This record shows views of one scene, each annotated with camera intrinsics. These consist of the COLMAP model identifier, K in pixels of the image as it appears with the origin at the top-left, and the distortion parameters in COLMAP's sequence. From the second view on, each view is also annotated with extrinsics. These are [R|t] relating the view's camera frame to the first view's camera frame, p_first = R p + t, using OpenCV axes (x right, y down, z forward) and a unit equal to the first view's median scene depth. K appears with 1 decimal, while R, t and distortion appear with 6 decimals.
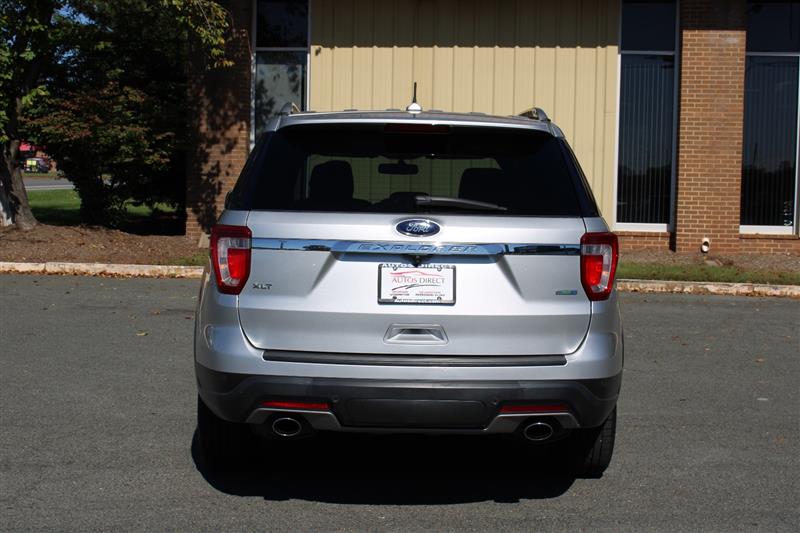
lens RADIAL K [[1256.1, 0, 400.0], [0, 1256.1, 266.5], [0, 0, 1]] dist [-0.014696, 0.026684]
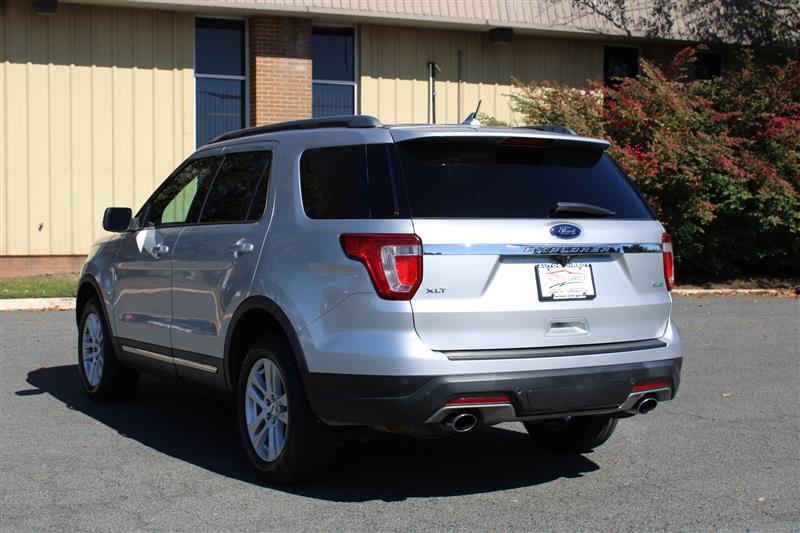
lens RADIAL K [[1256.1, 0, 400.0], [0, 1256.1, 266.5], [0, 0, 1]] dist [-0.014696, 0.026684]
pose [[0.877222, -0.035099, 0.478800, -0.628761], [0.044478, 0.998976, -0.008258, 0.003037], [-0.478020, 0.028540, 0.877885, 0.096424]]
